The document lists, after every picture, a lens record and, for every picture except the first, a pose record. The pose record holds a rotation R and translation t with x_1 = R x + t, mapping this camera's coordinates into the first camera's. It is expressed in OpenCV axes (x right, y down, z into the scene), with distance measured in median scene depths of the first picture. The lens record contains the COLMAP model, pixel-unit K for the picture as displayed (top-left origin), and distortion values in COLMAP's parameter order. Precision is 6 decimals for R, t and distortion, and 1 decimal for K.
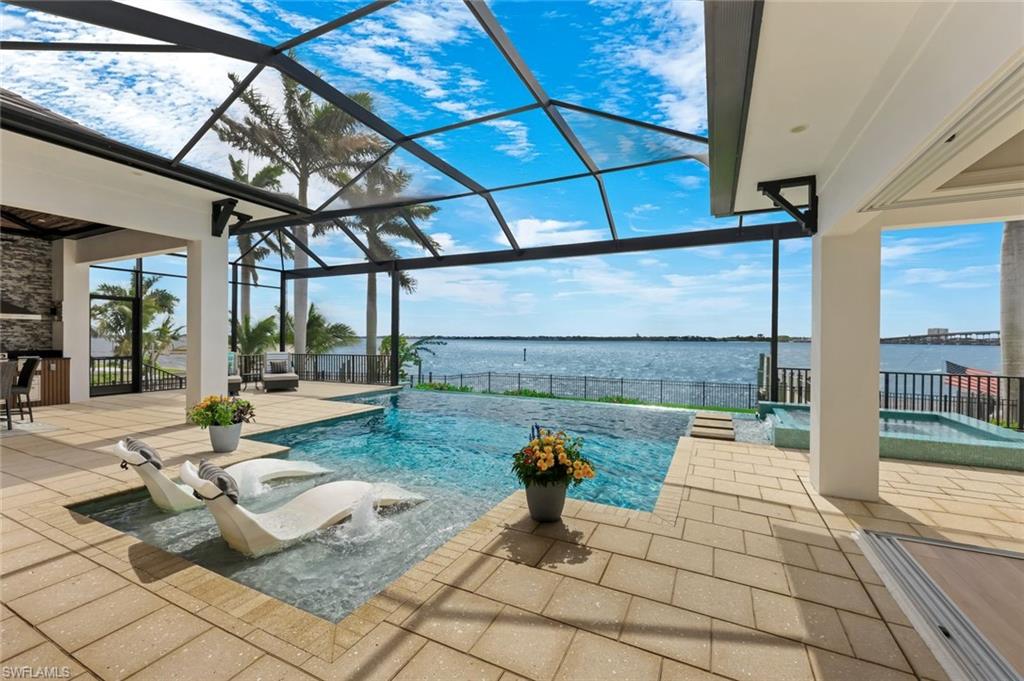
lens RADIAL K [[416.2, 0, 509.6], [0, 416.2, 339.6], [0, 0, 1]] dist [-0.000135, -0.000199]
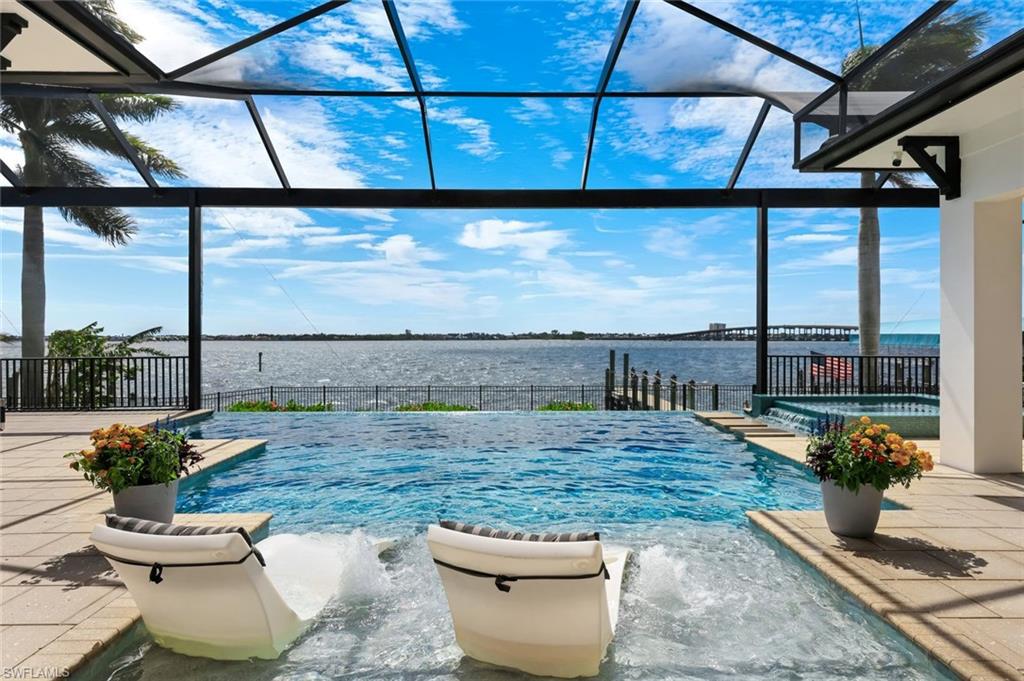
lens RADIAL K [[602.3, 0, 507.2], [0, 602.3, 339.2], [0, 0, 1]] dist [0.001112, -0.000699]
pose [[0.893710, -0.009088, 0.448554, -0.354065], [0.008547, 0.999958, 0.003229, 0.022644], [-0.448565, 0.000948, 0.893750, 0.103512]]
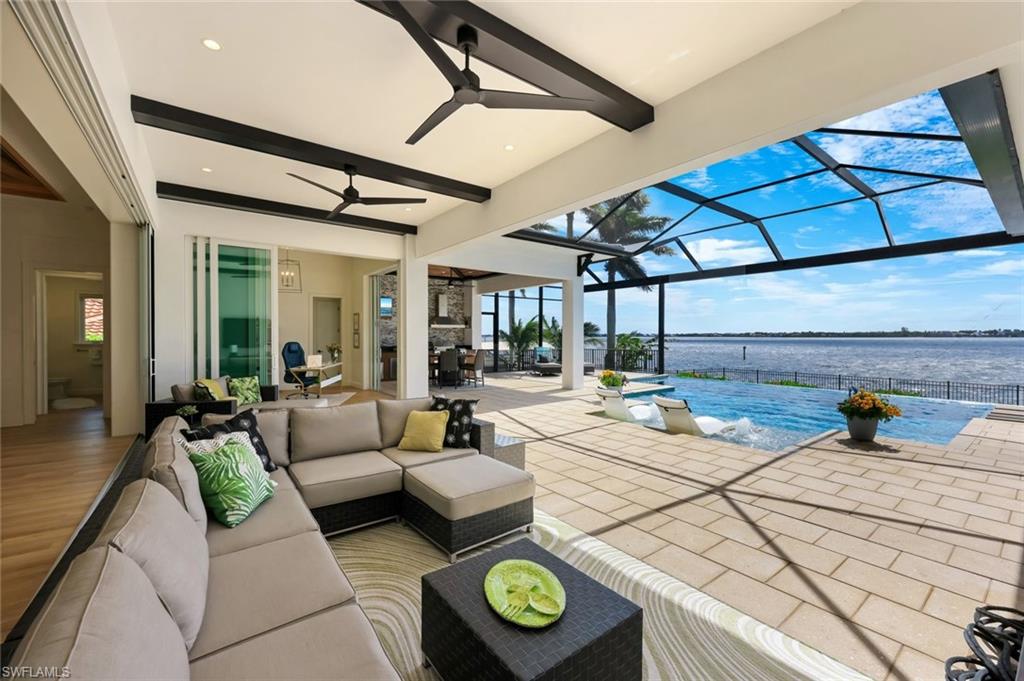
lens RADIAL K [[410.6, 0, 510.6], [0, 410.6, 339.9], [0, 0, 1]] dist [-0.000551, -0.000157]
pose [[0.893774, -0.003714, -0.448503, -0.168347], [0.006750, 0.999964, 0.005171, -0.004537], [0.448468, -0.007649, 0.893766, -0.442878]]
